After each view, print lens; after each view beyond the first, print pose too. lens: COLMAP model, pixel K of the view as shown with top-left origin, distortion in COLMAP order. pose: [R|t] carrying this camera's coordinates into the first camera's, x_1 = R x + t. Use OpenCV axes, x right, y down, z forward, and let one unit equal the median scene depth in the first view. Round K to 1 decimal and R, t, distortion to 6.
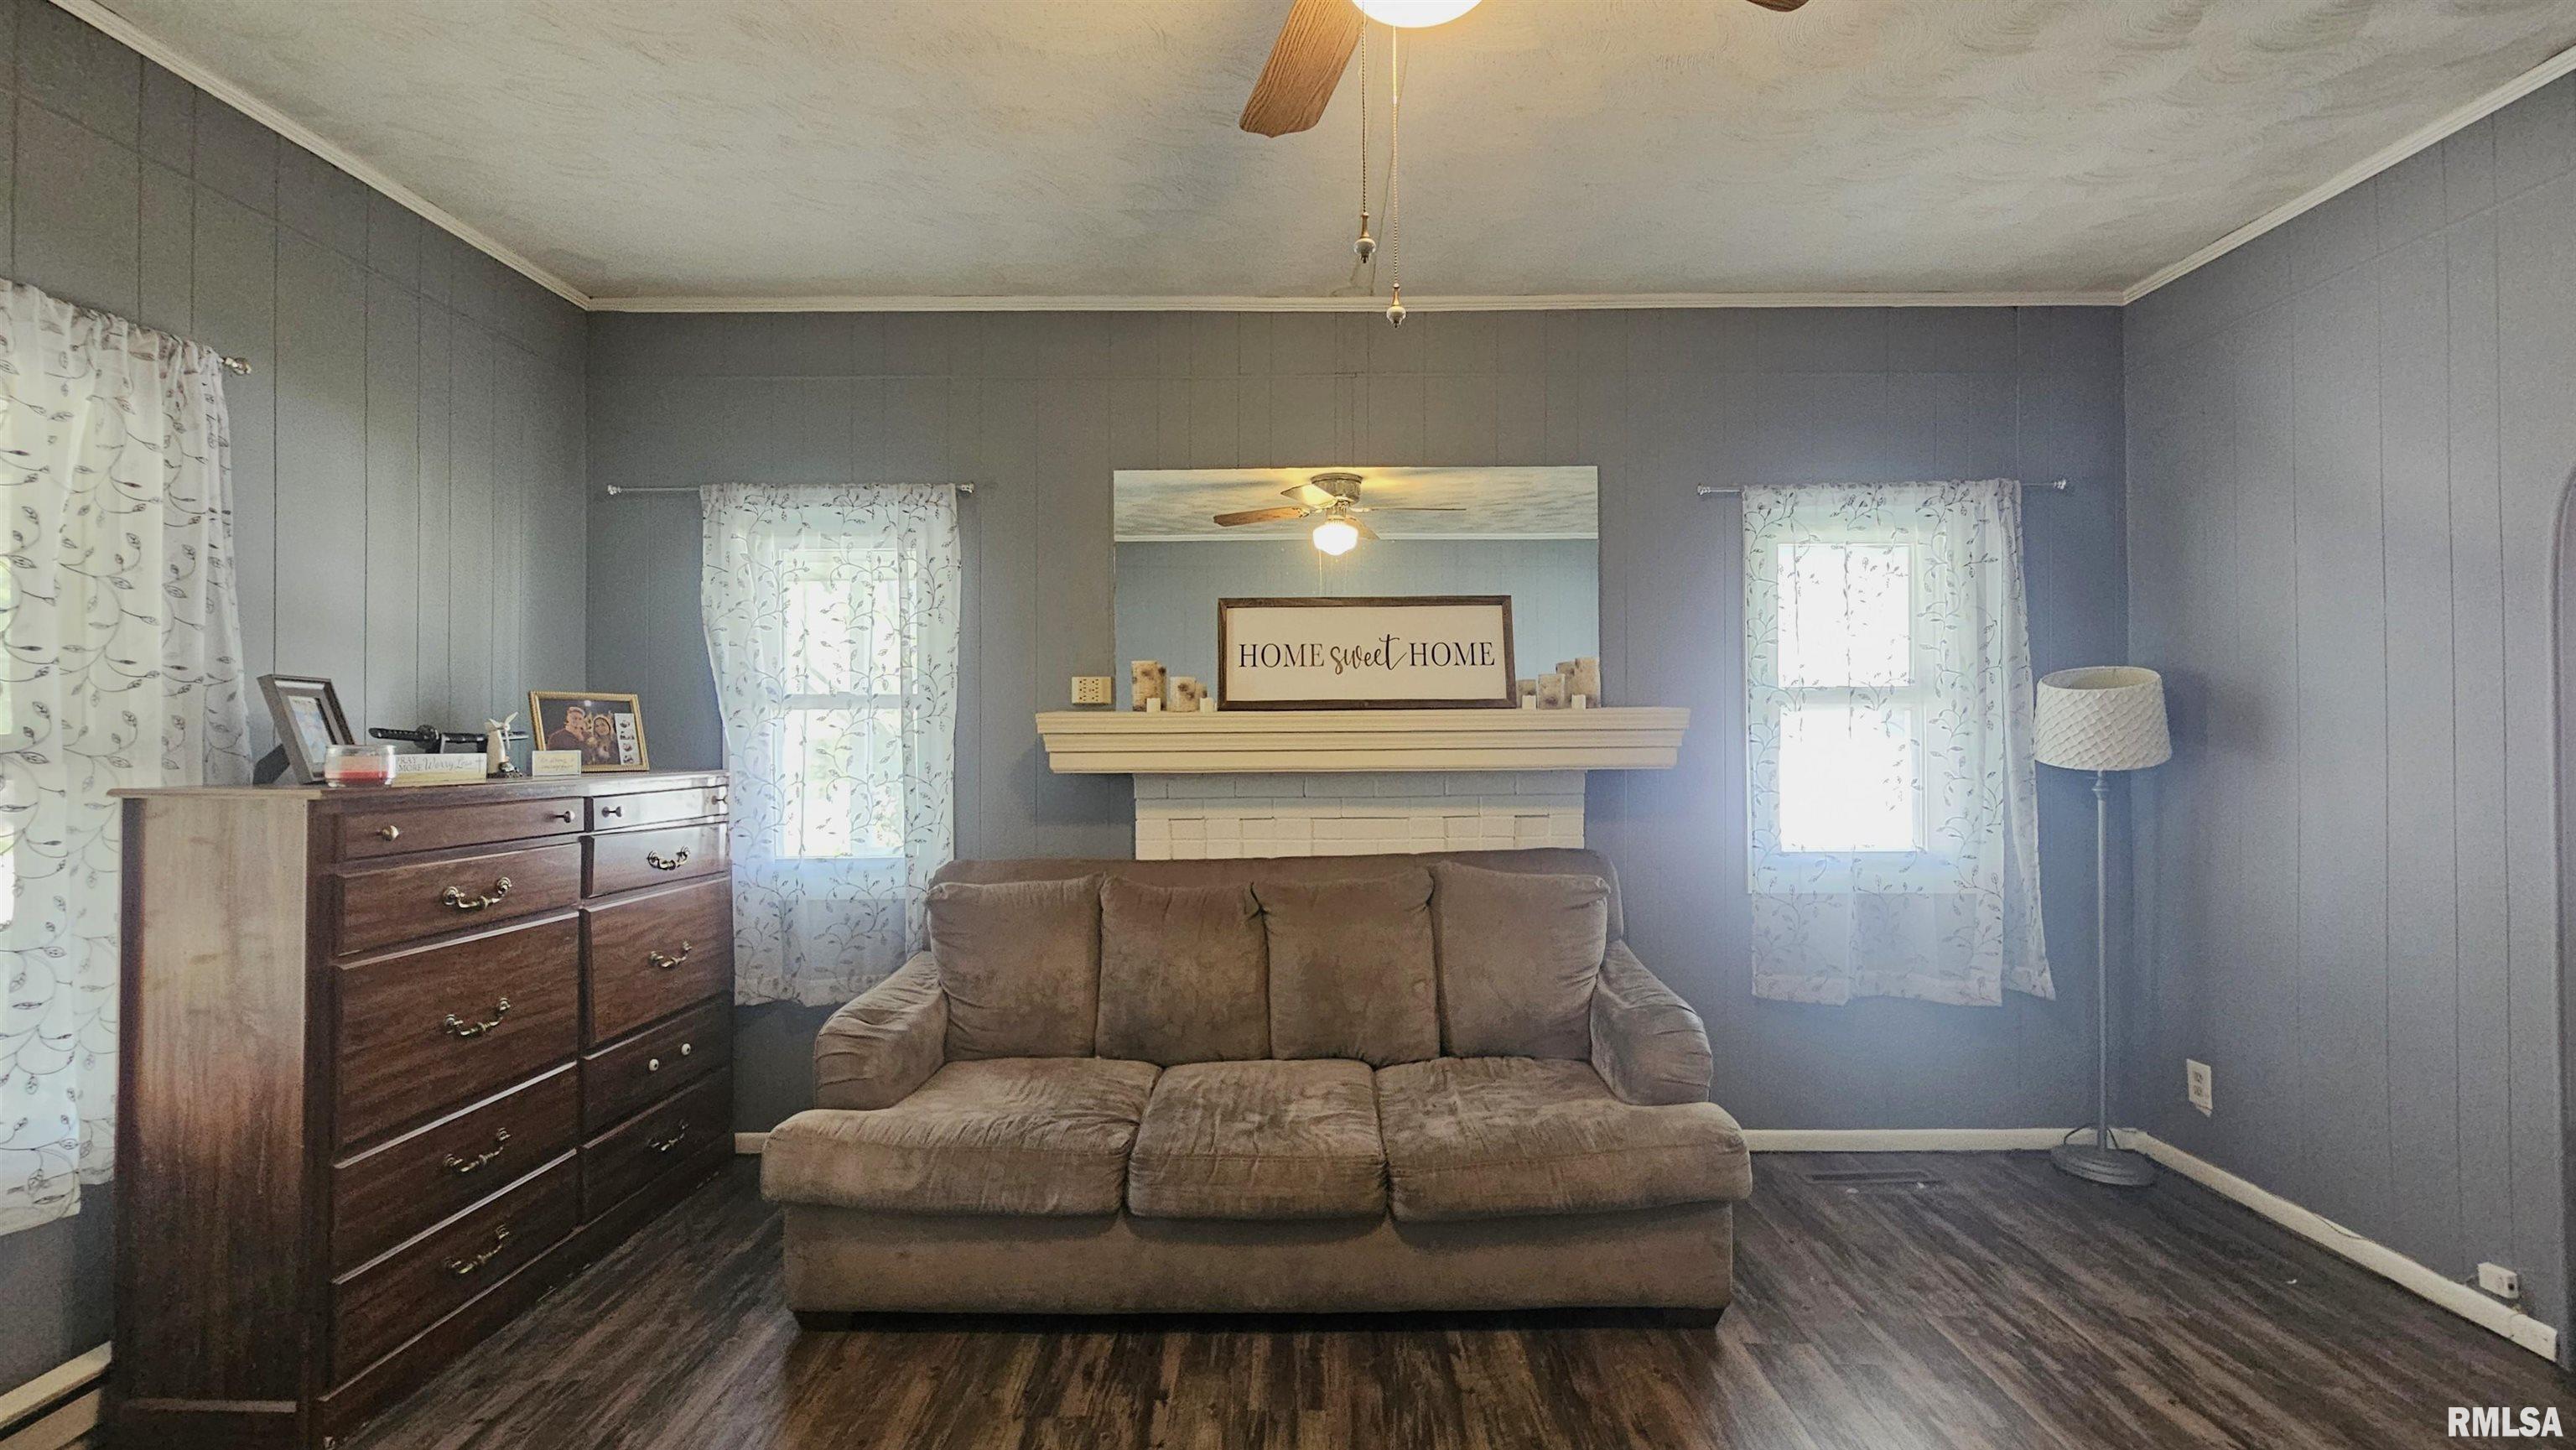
lens RADIAL K [[1065.5, 0, 1295.6], [0, 1065.5, 733.9], [0, 0, 1]] dist [-0.002664, 0.001353]
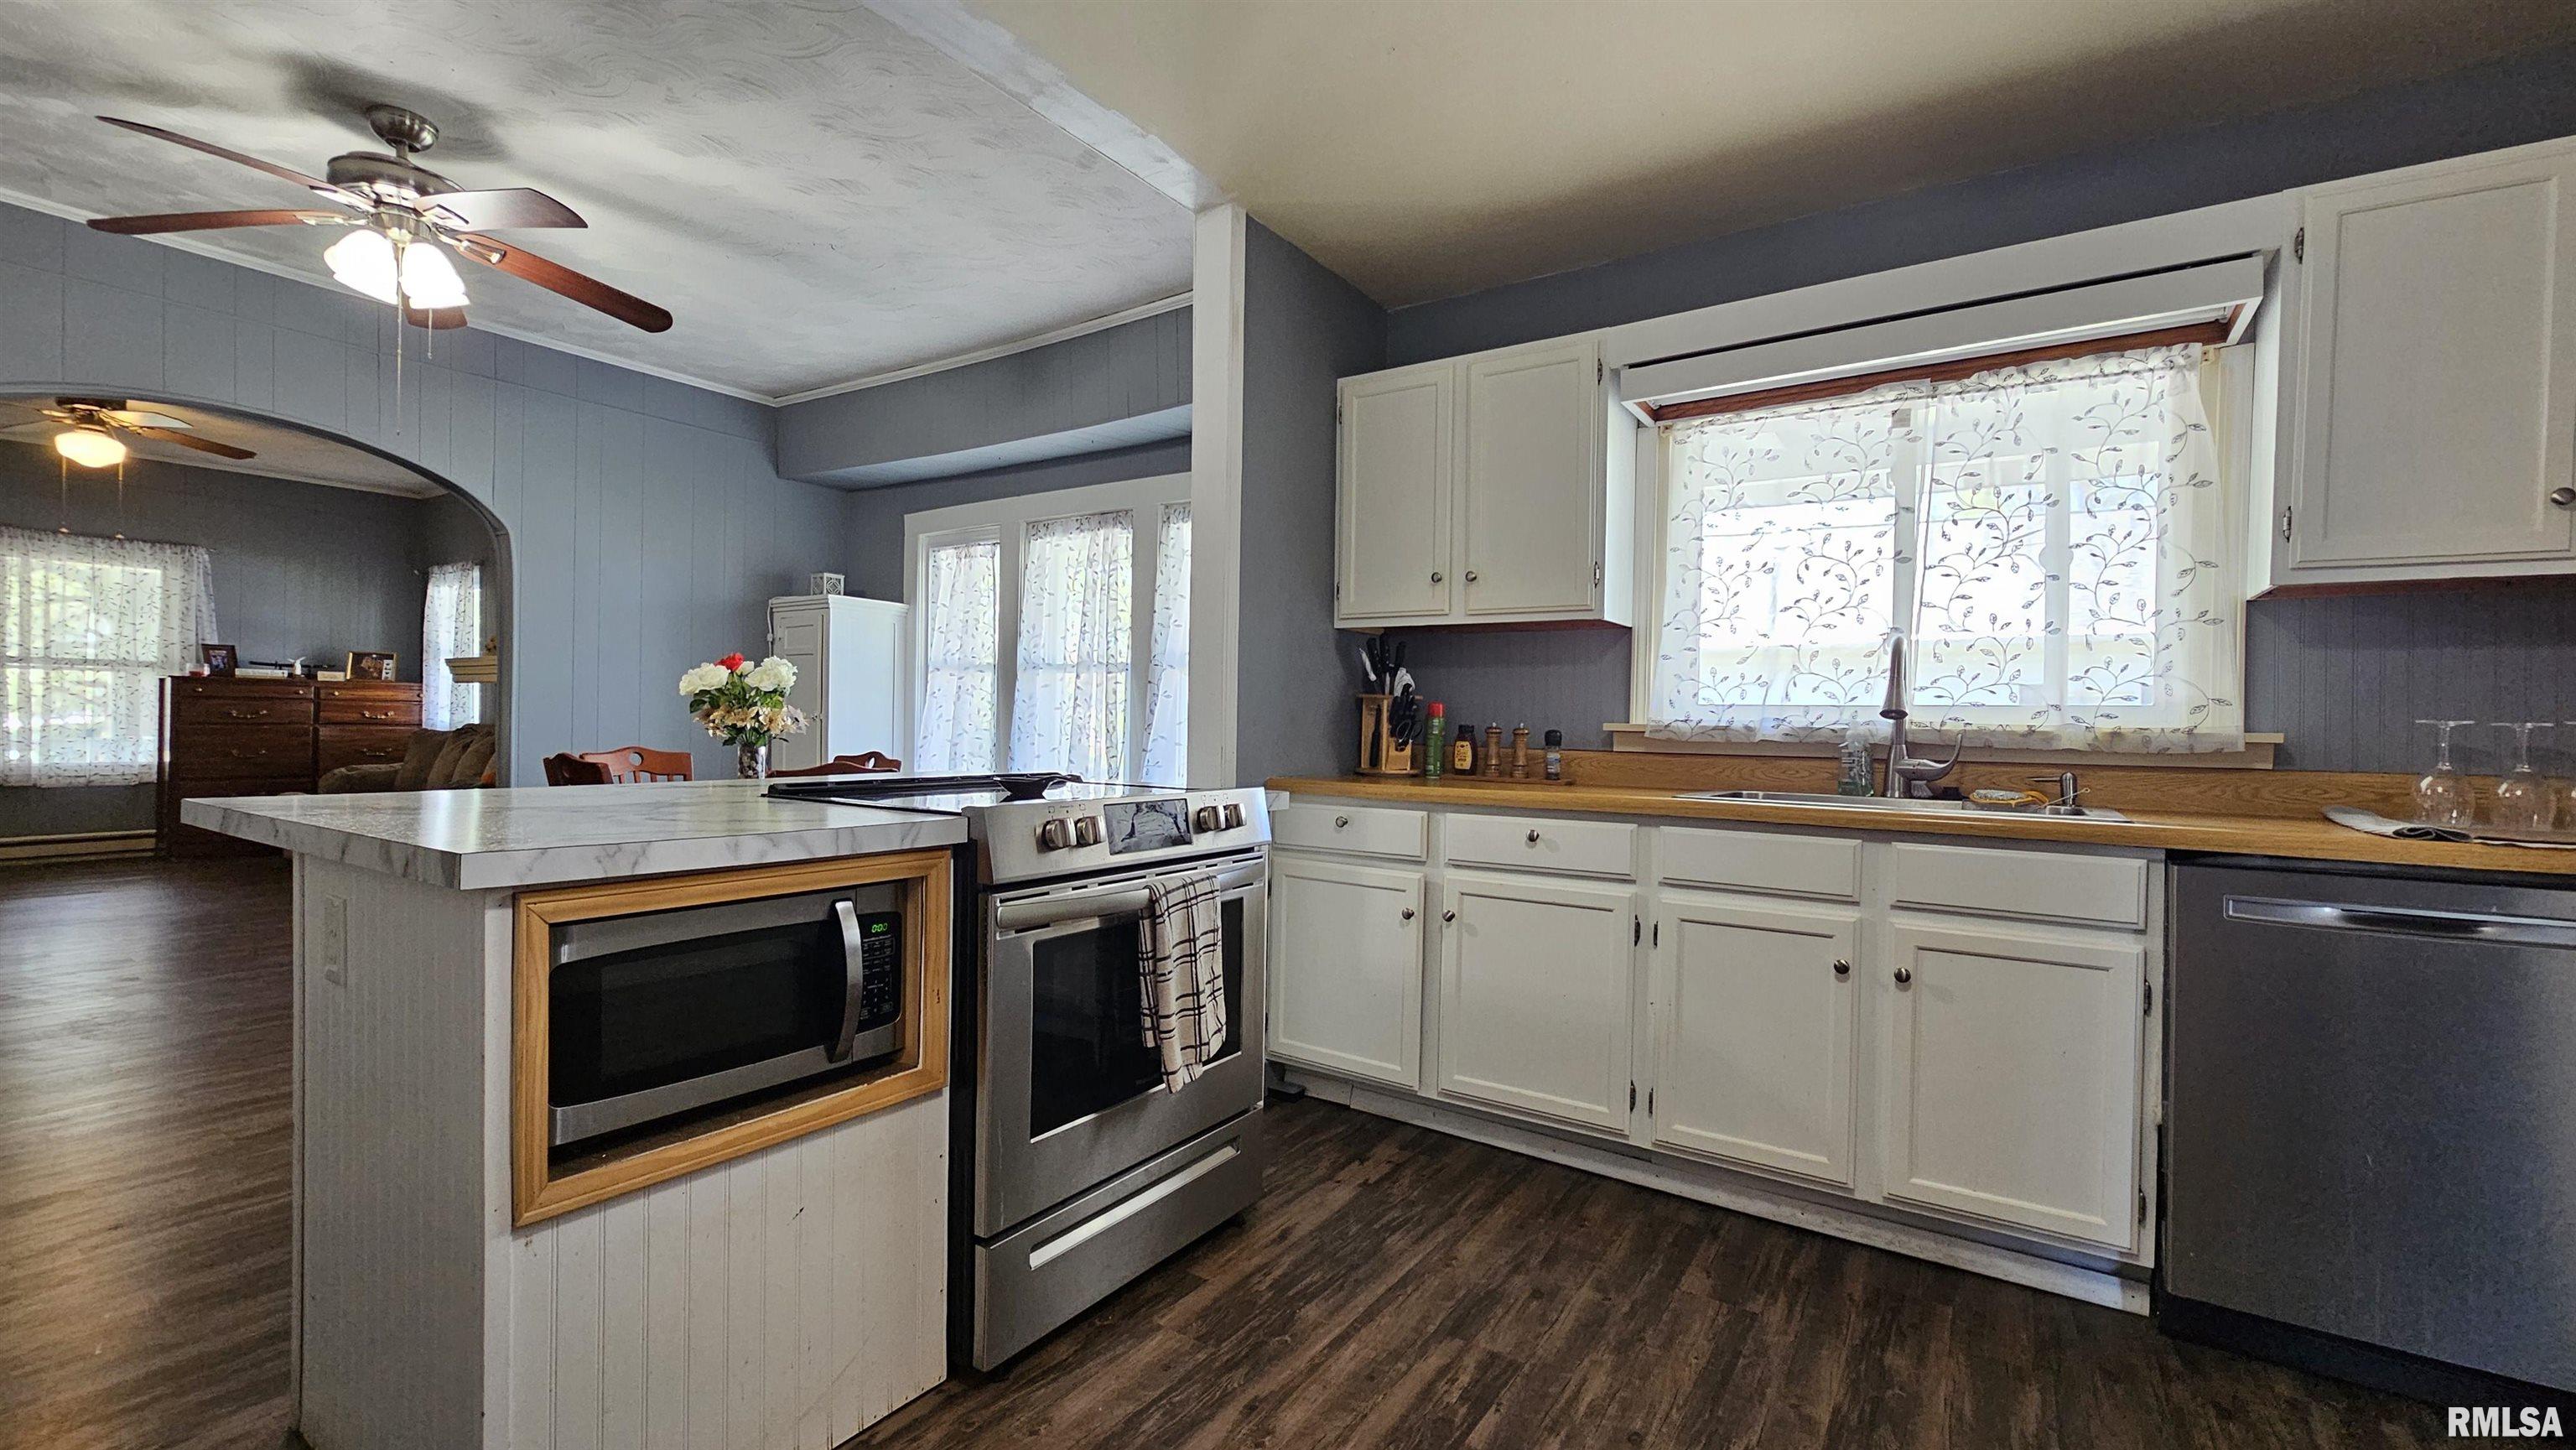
lens RADIAL K [[1065.5, 0, 1289.9], [0, 1065.5, 726.3], [0, 0, 1]] dist [-0.002664, 0.001353]
pose [[0.839850, 0.022319, -0.542360, 2.475654], [-0.018905, 0.999751, 0.011866, 0.066570], [0.542490, 0.000288, 0.840062, 0.024929]]
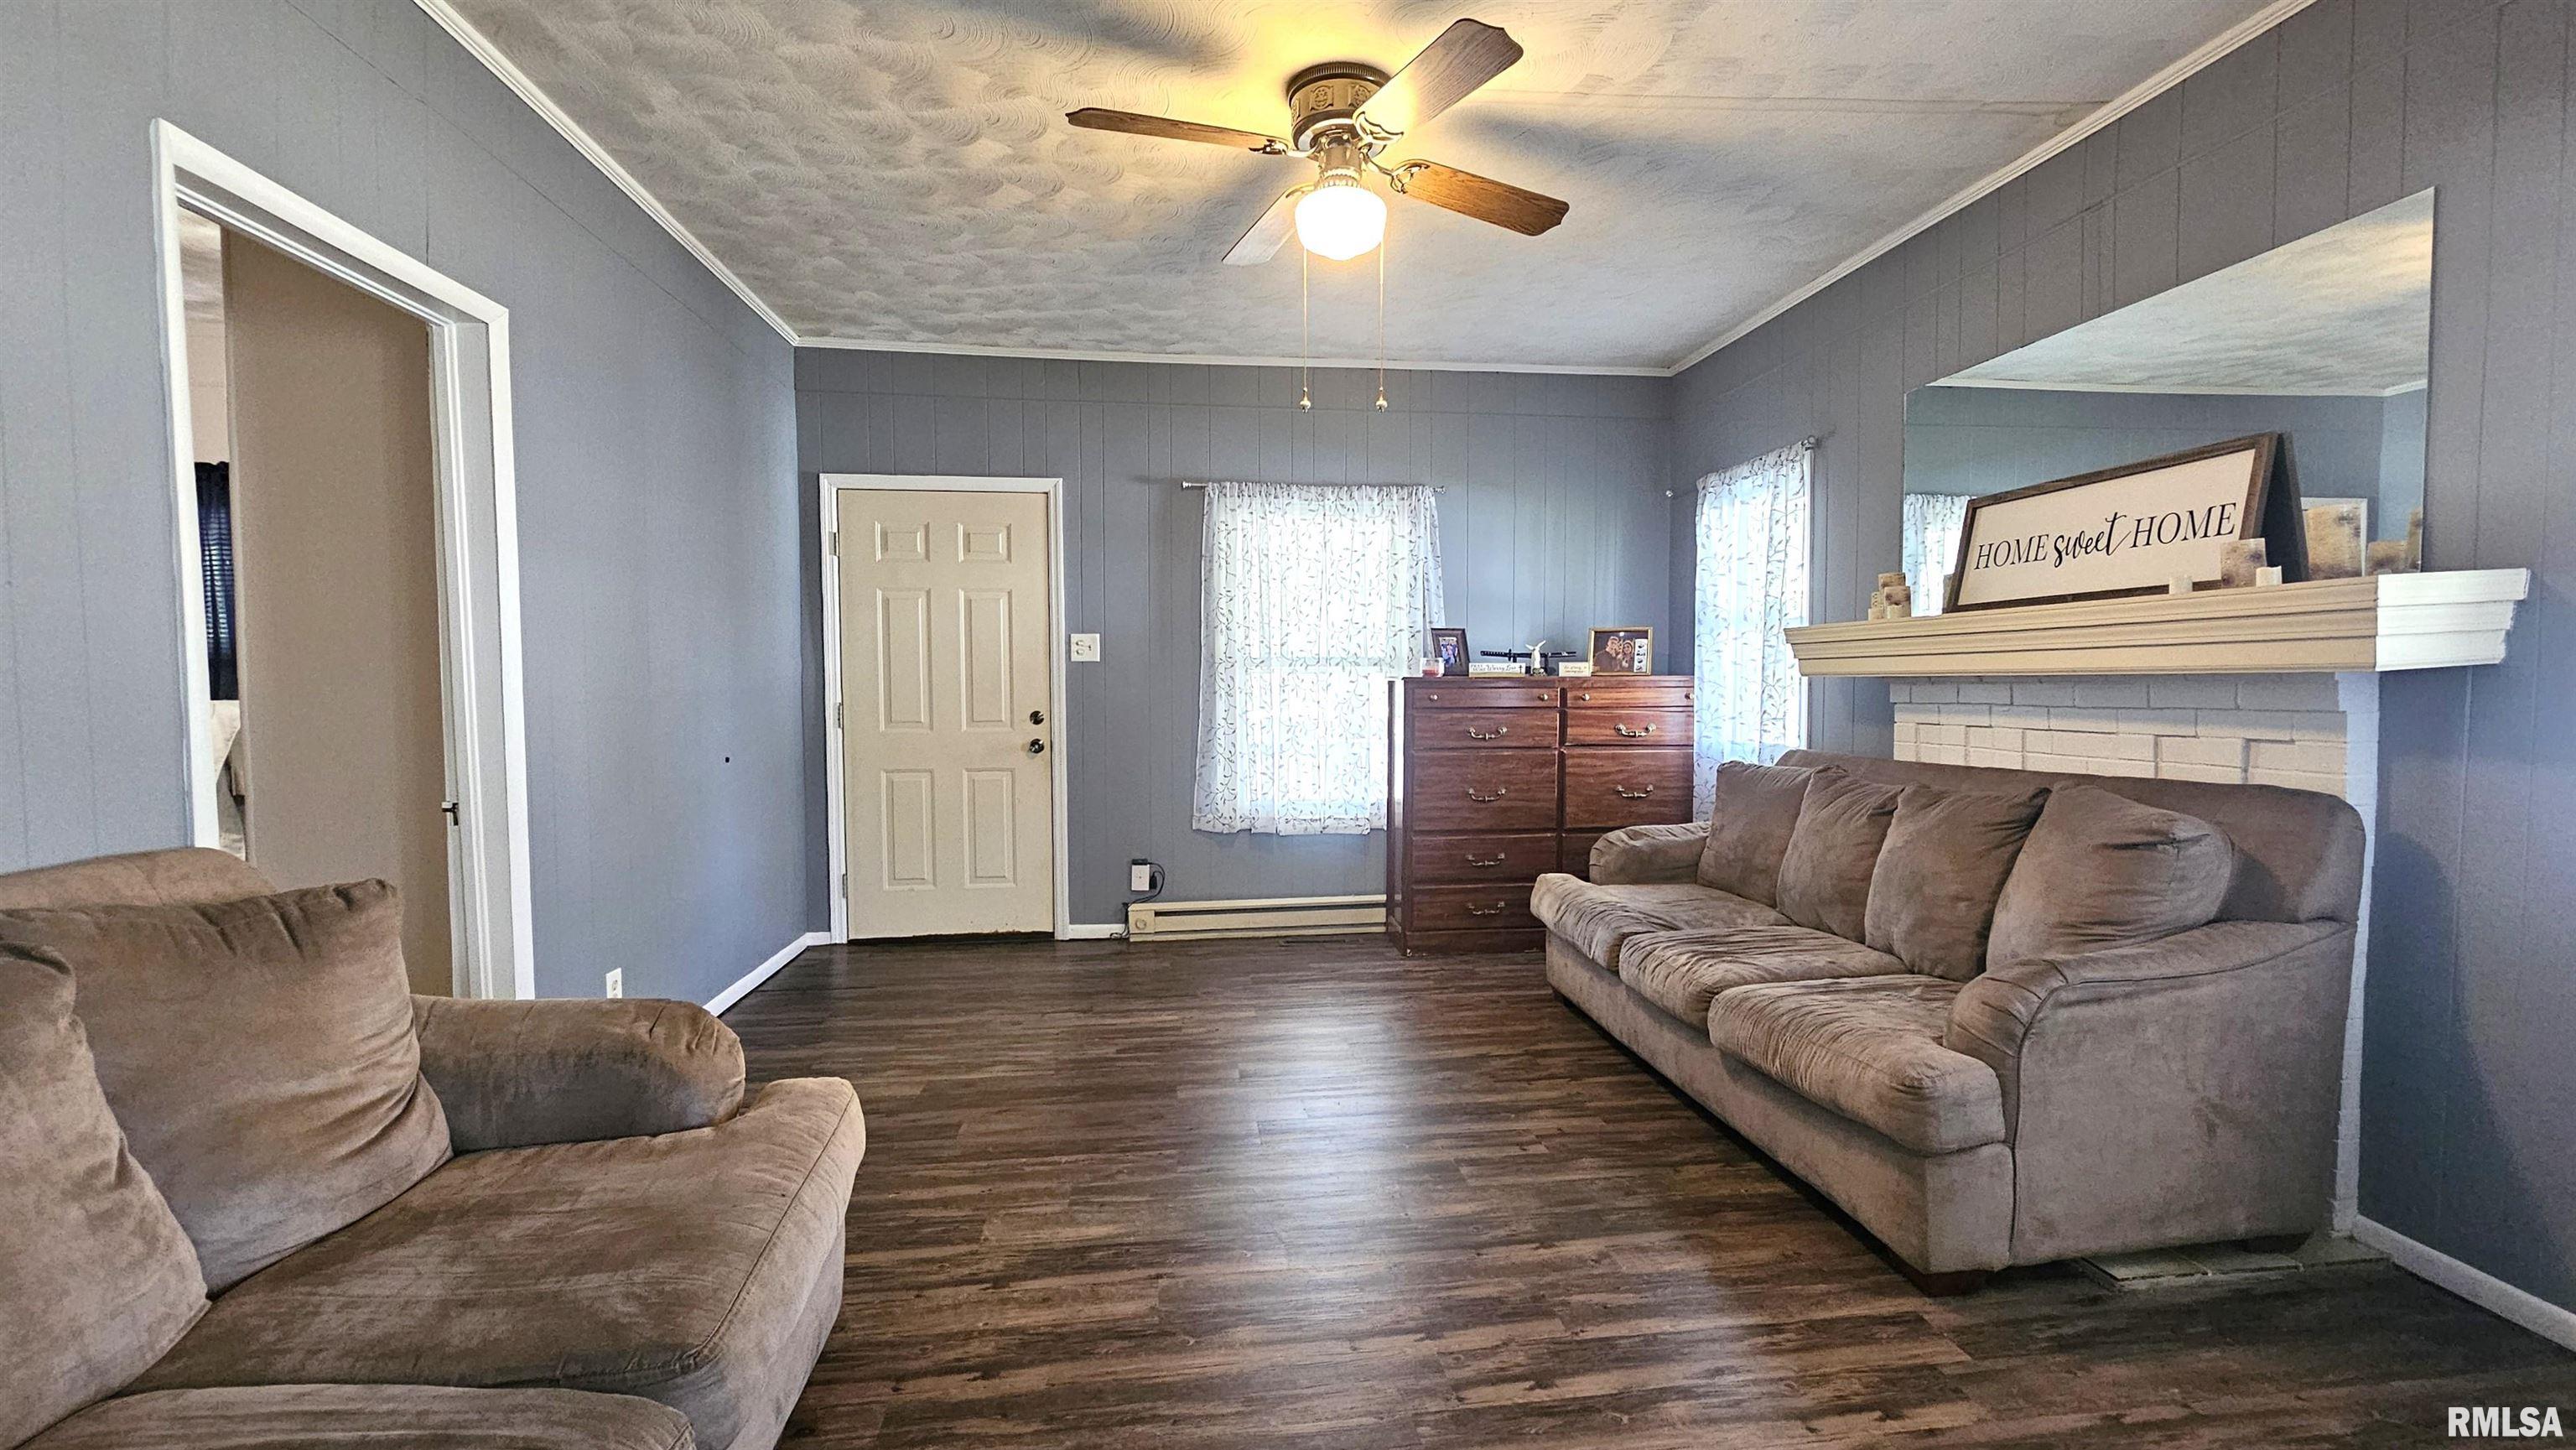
lens RADIAL K [[1065.5, 0, 1313.1], [0, 1065.5, 729.4], [0, 0, 1]] dist [-0.002664, 0.001353]
pose [[0.155764, 0.049258, -0.986565, 0.824868], [0.008133, 0.998658, 0.051146, 0.028099], [0.987761, -0.015990, 0.155155, 0.258212]]
